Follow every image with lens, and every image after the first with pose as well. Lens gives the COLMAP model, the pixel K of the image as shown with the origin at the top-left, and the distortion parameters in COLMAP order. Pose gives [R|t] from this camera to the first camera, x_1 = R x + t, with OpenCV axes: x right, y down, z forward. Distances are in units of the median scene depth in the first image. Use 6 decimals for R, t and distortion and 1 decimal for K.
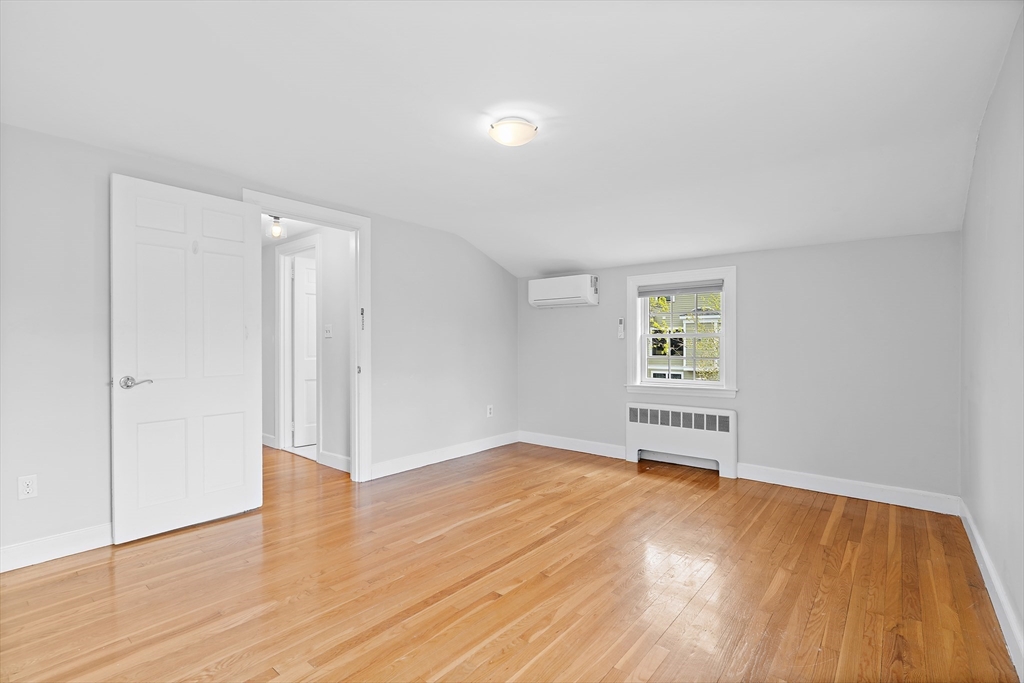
lens RADIAL K [[471.2, 0, 513.4], [0, 471.2, 345.7], [0, 0, 1]] dist [0.001090, -0.000113]
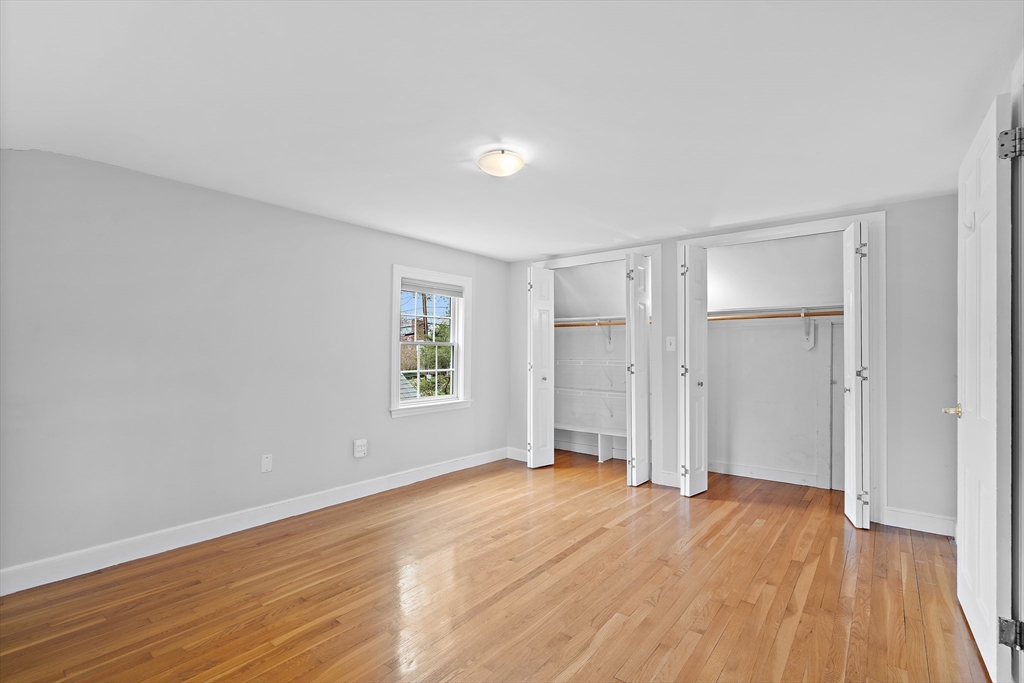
lens RADIAL K [[471.2, 0, 512.2], [0, 471.2, 349.4], [0, 0, 1]] dist [0.001090, -0.000113]
pose [[-0.999888, -0.002399, -0.014789, -0.008284], [-0.002147, 0.999853, -0.017022, -0.012105], [0.014827, -0.016988, -0.999746, 1.562935]]
